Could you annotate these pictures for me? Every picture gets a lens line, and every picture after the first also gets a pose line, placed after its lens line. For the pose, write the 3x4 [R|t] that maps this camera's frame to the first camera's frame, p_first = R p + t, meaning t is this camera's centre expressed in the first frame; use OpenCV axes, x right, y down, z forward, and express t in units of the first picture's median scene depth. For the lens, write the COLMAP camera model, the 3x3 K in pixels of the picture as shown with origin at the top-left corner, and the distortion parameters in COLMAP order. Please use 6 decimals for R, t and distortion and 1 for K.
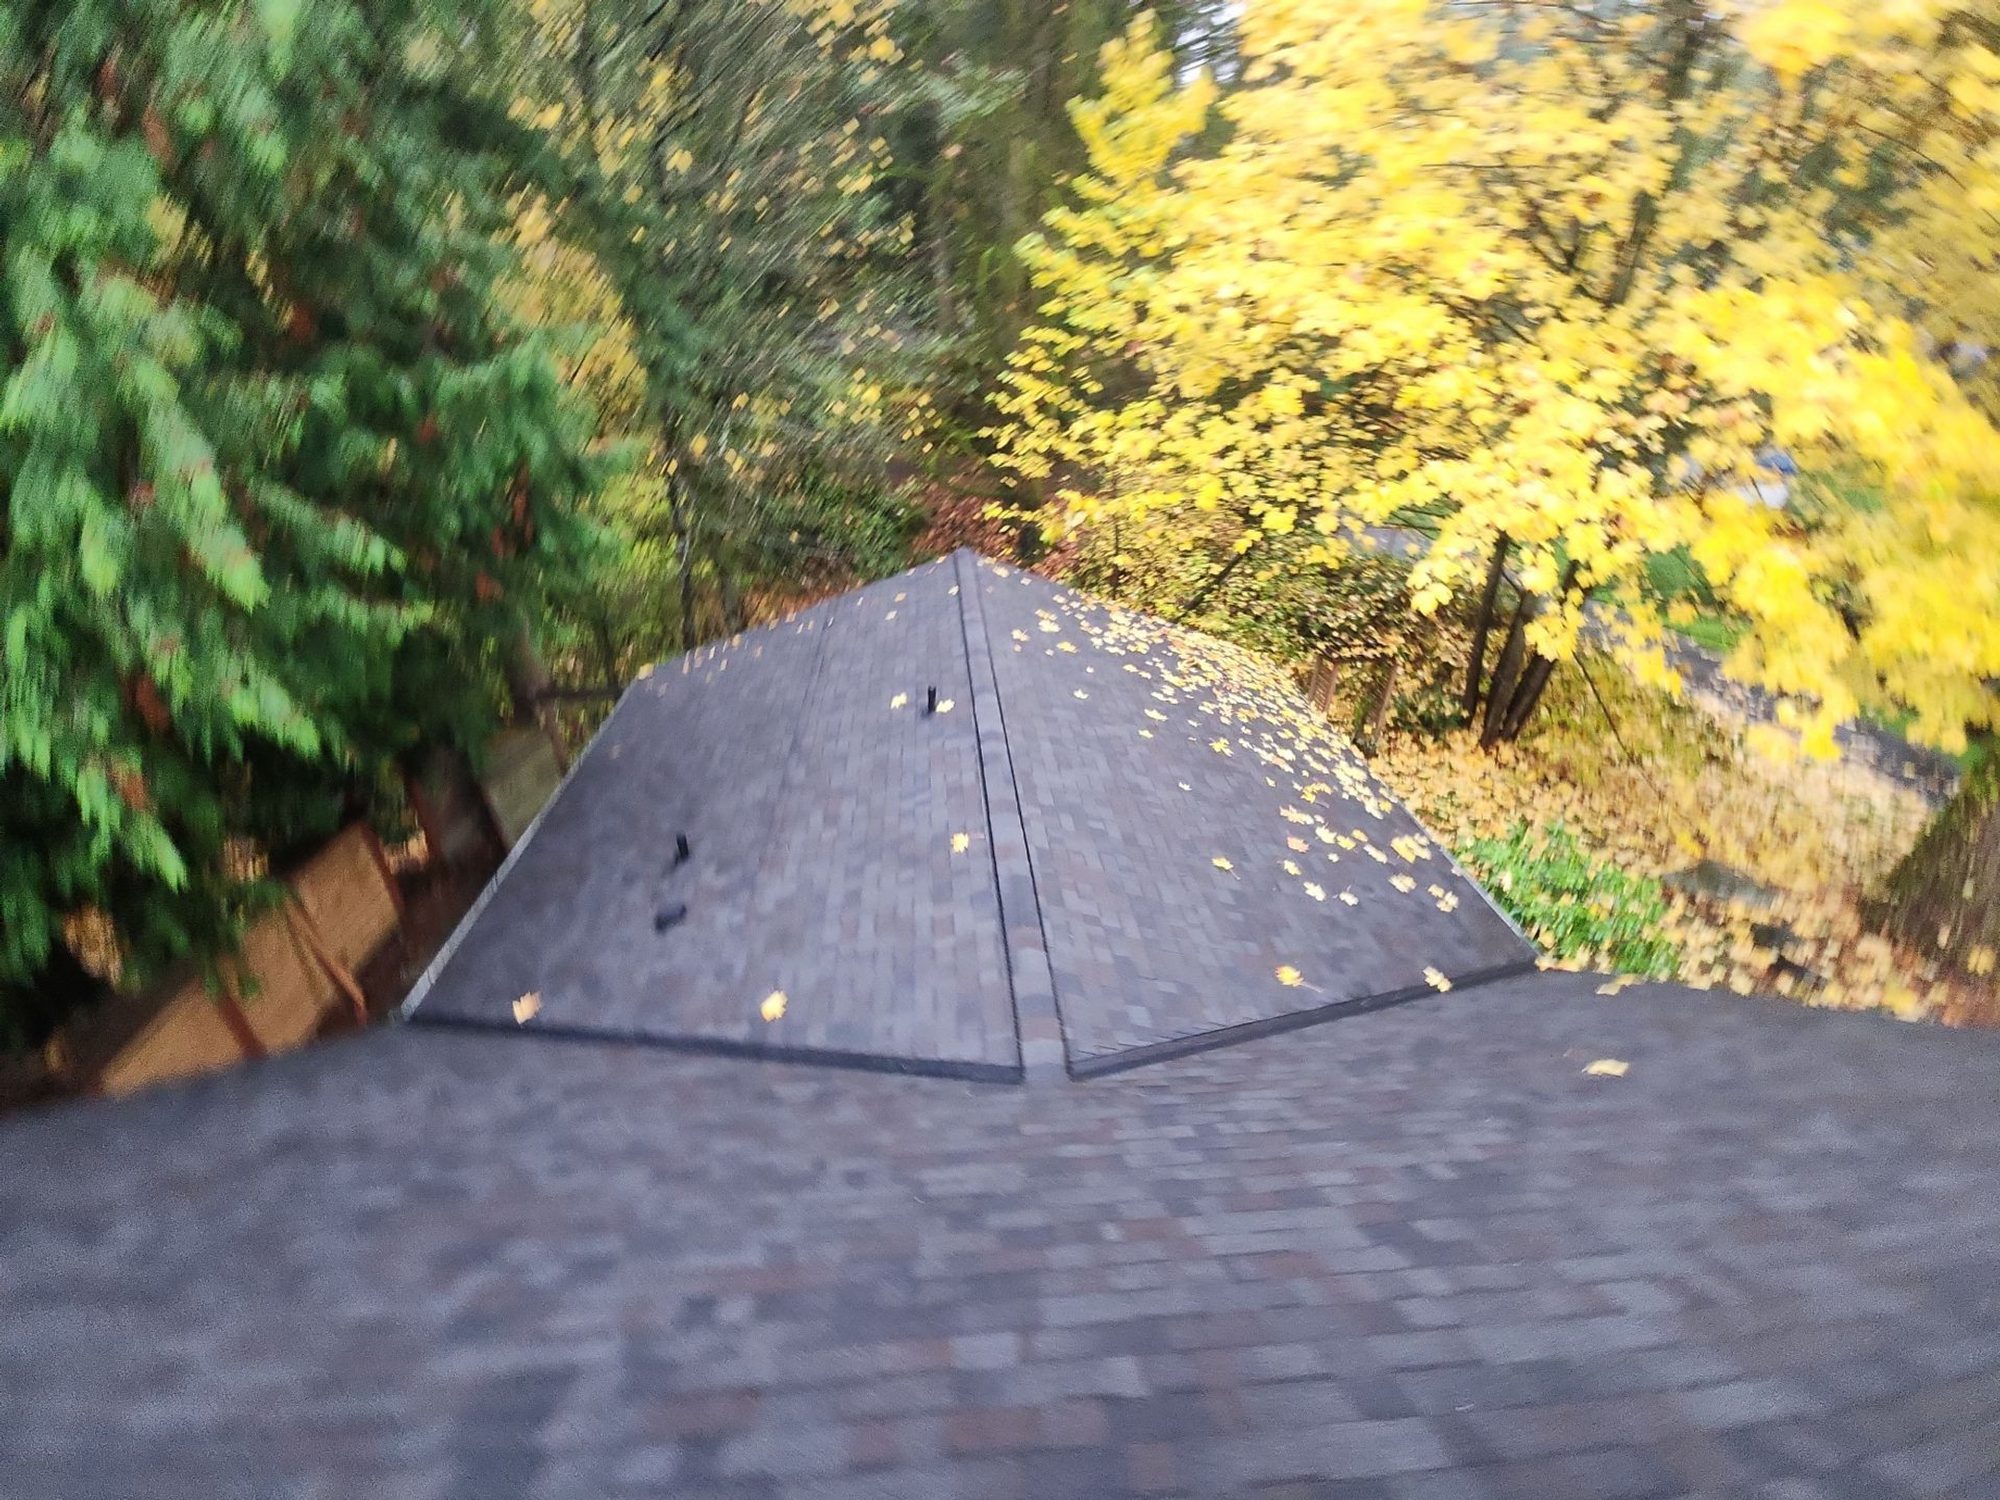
lens RADIAL K [[800.4, 0, 993.6], [0, 800.4, 764.6], [0, 0, 1]] dist [0.001405, -0.003450]
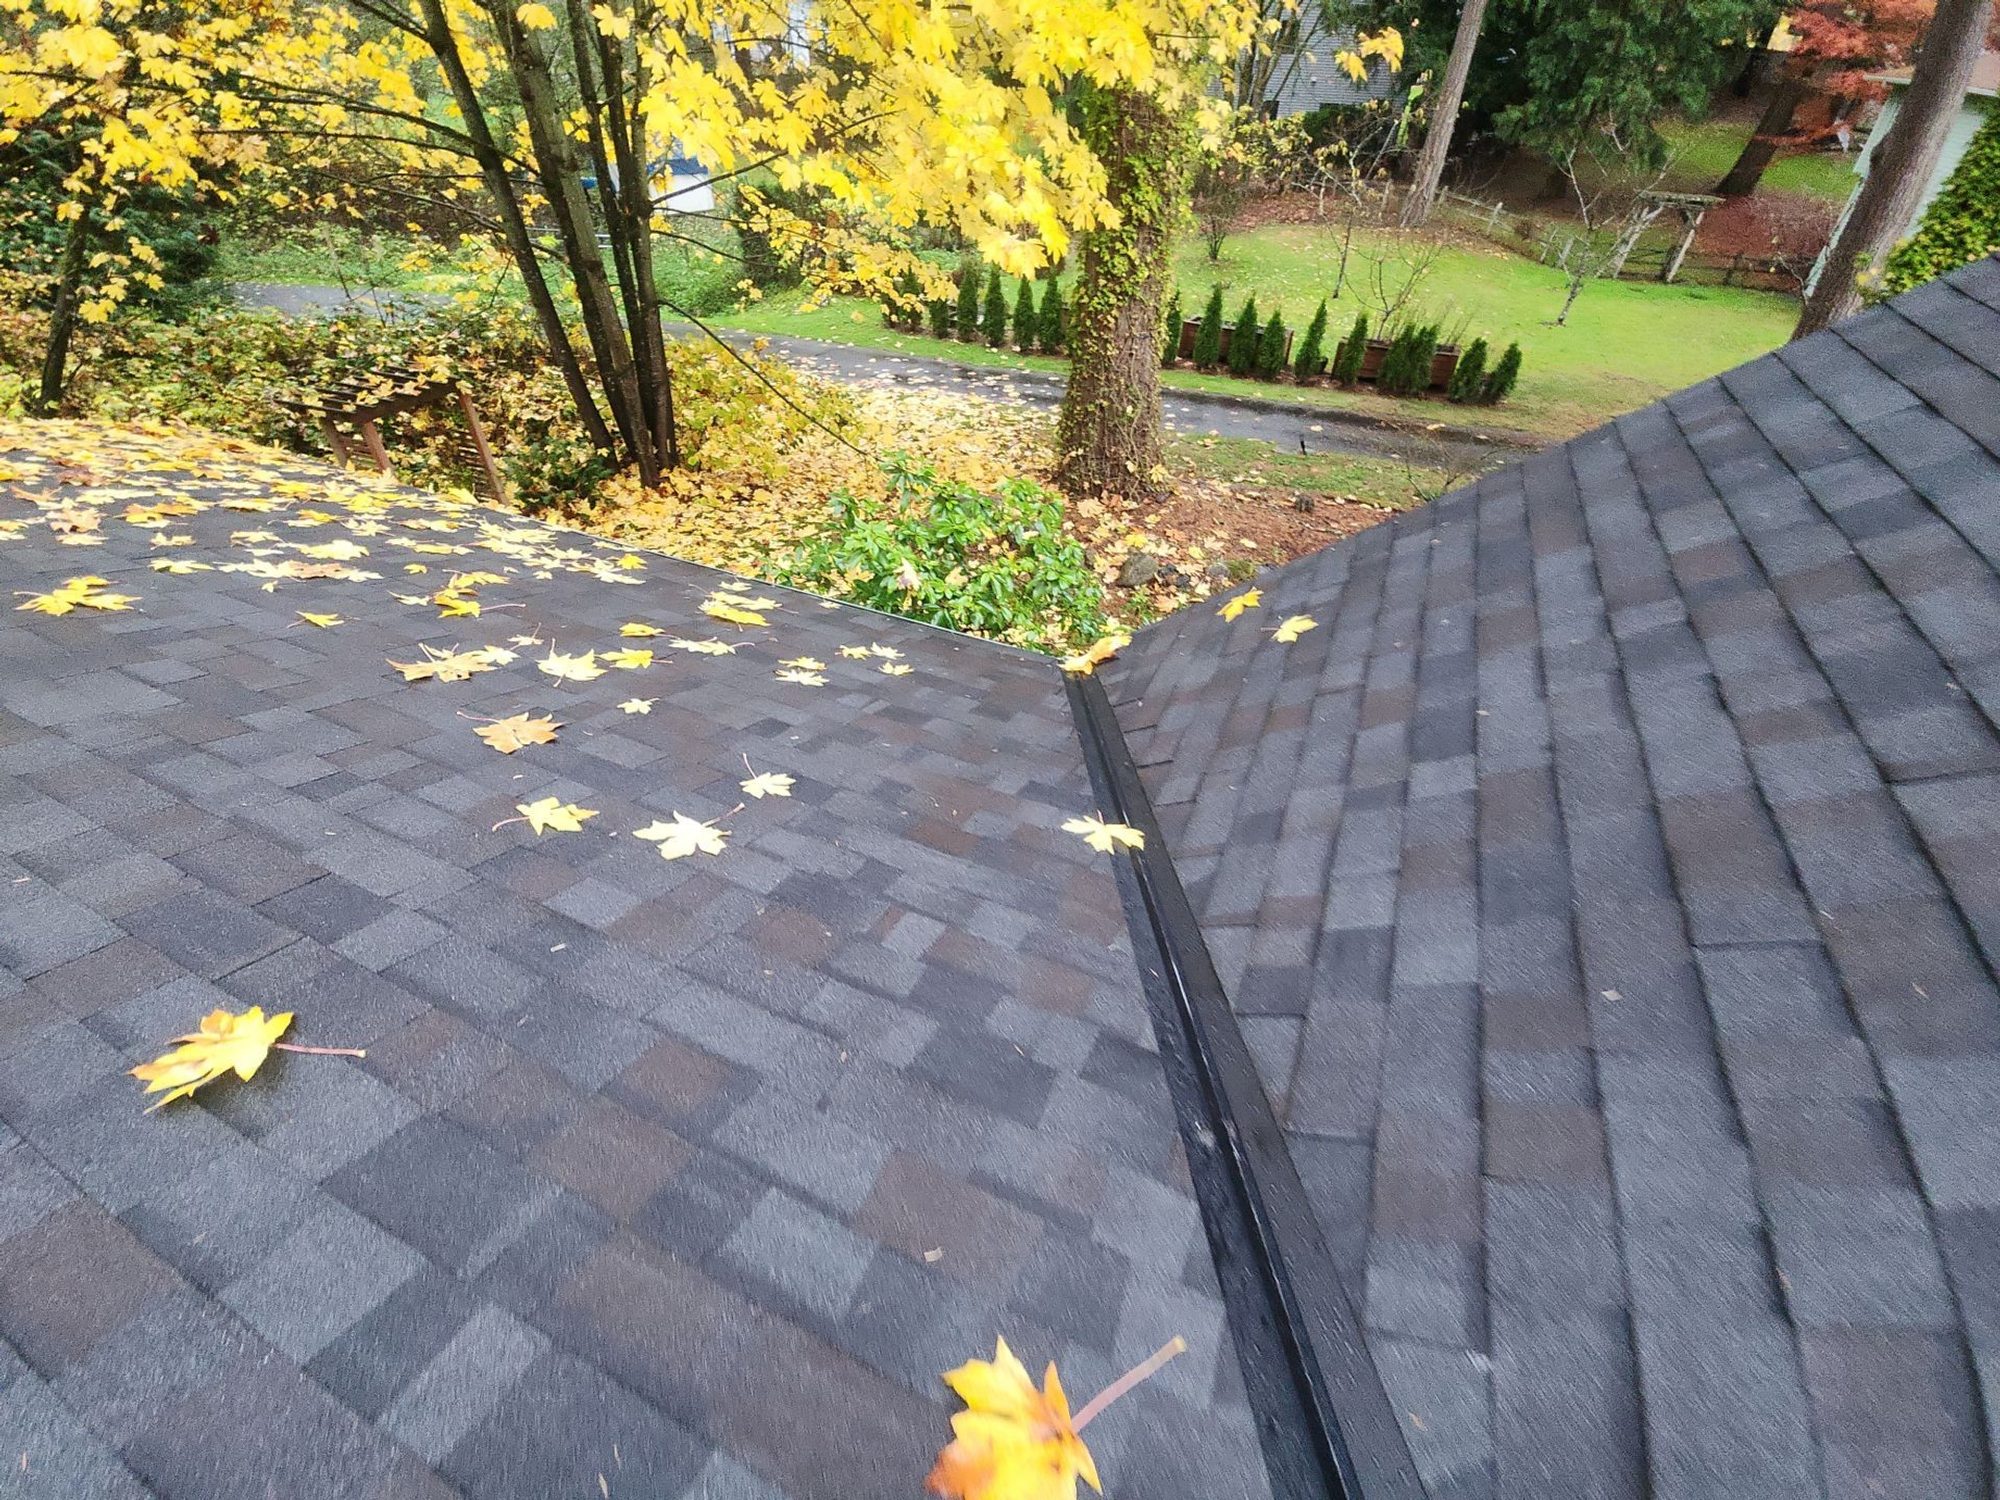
lens RADIAL K [[811.6, 0, 991.7], [0, 811.6, 754.2], [0, 0, 1]] dist [0.016763, -0.014387]
pose [[0.478662, -0.558467, 0.677493, 0.182587], [0.427607, 0.822215, 0.375651, 0.048928], [-0.766834, 0.109892, 0.632368, 0.485141]]
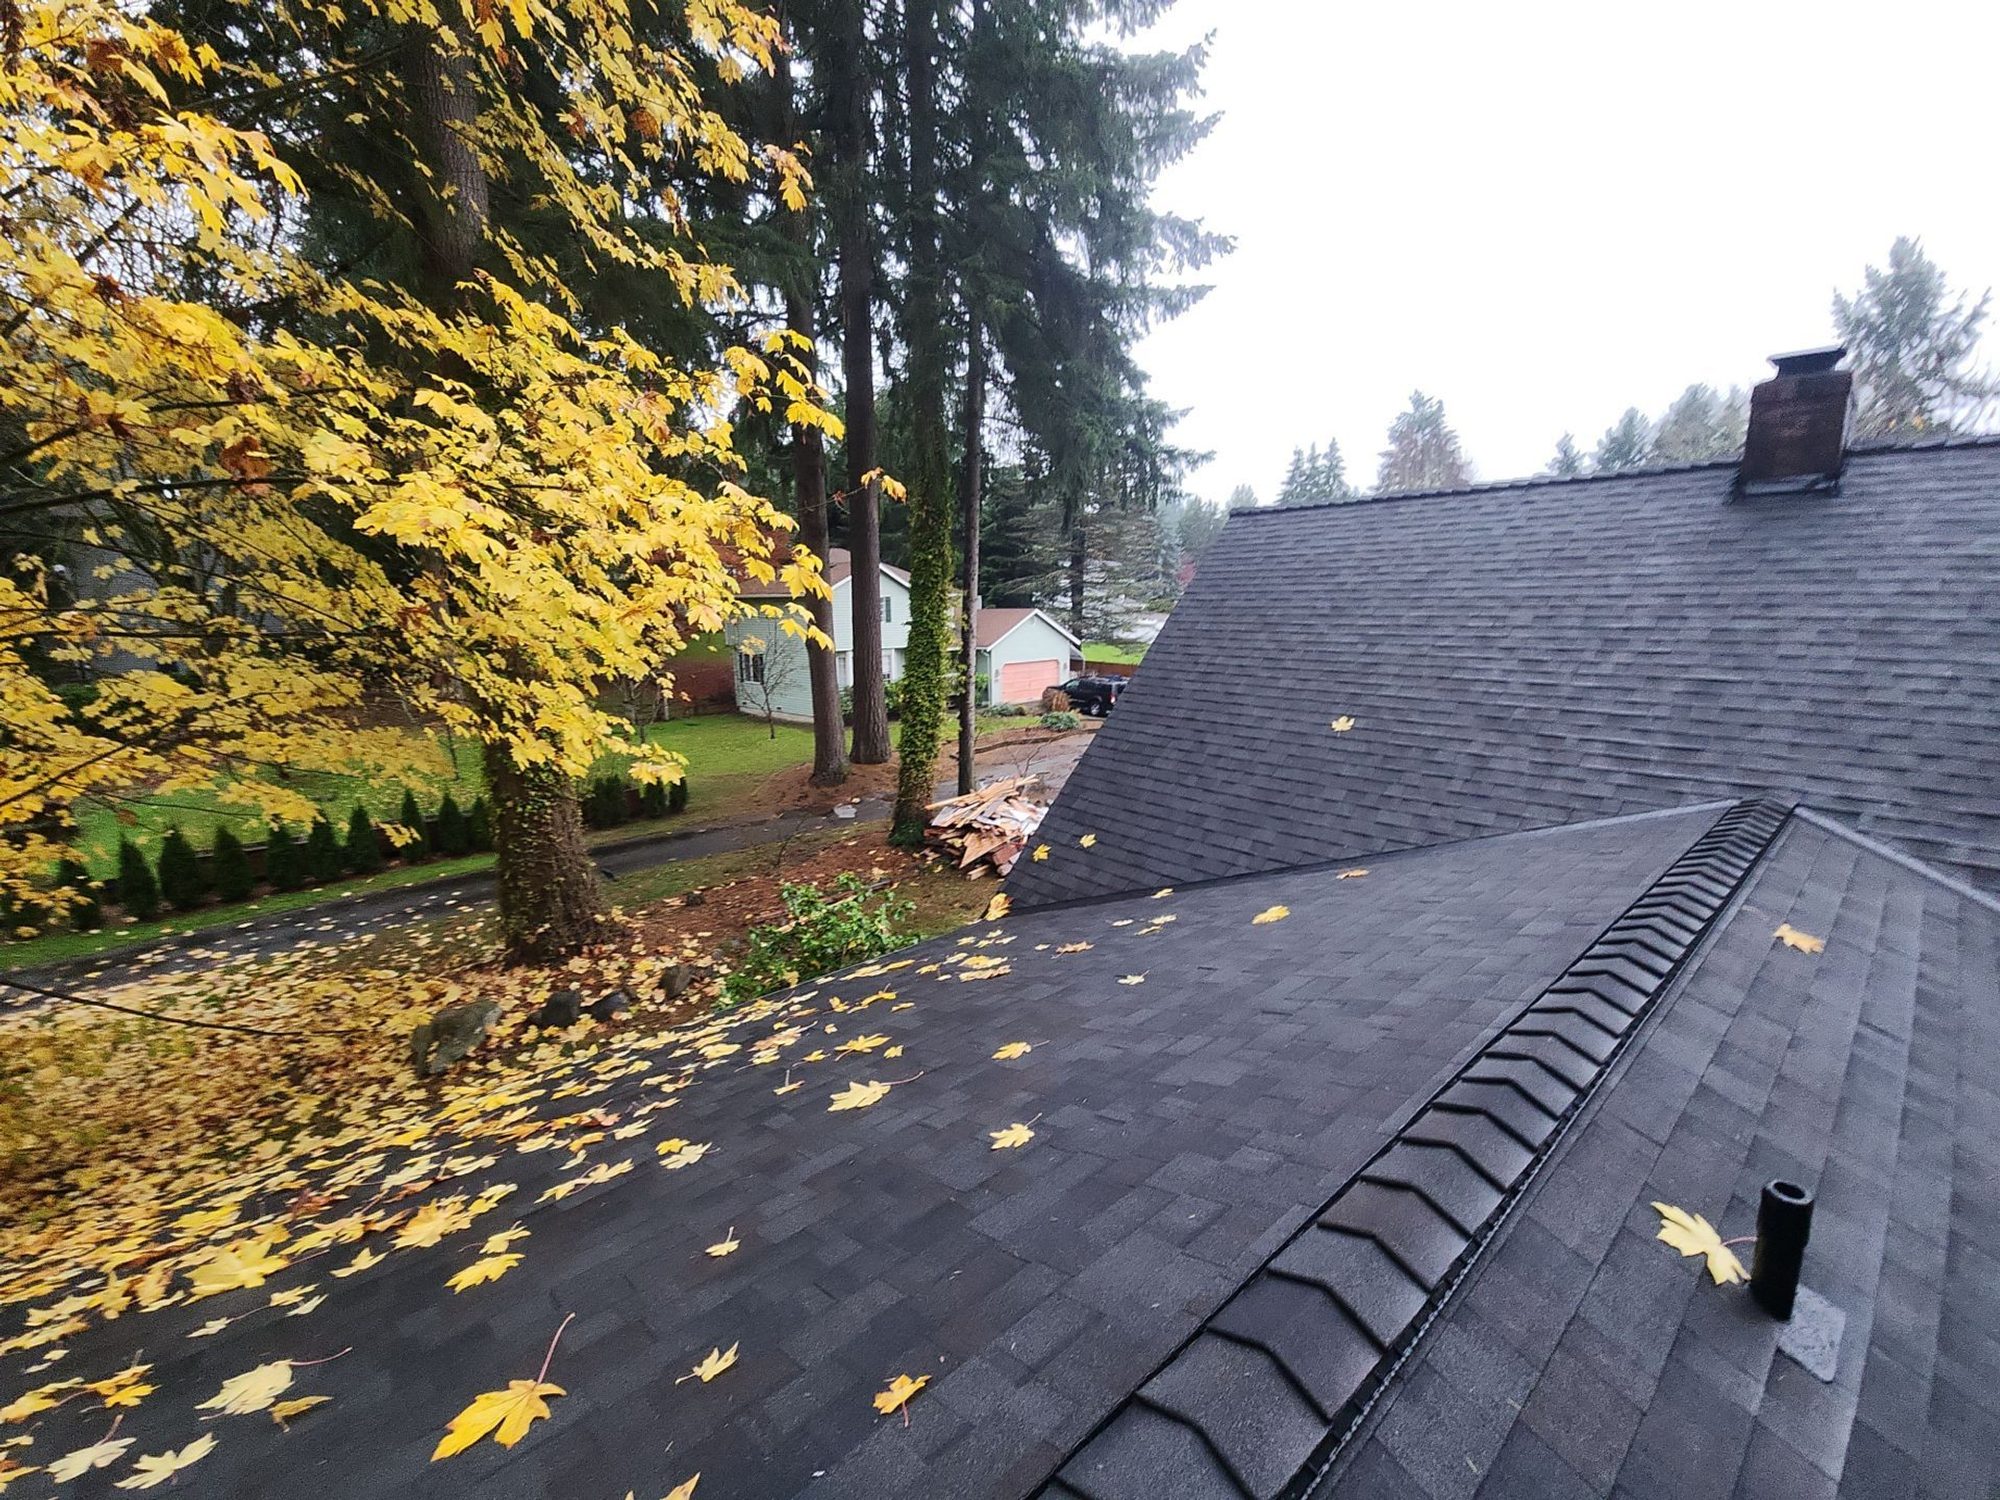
lens RADIAL K [[811.6, 0, 991.7], [0, 811.6, 754.2], [0, 0, 1]] dist [0.016763, -0.014387]
pose [[-0.590646, -0.148658, 0.793119, -0.076394], [0.419318, 0.783214, 0.459073, -0.272297], [-0.689427, 0.603719, -0.400267, 0.881649]]
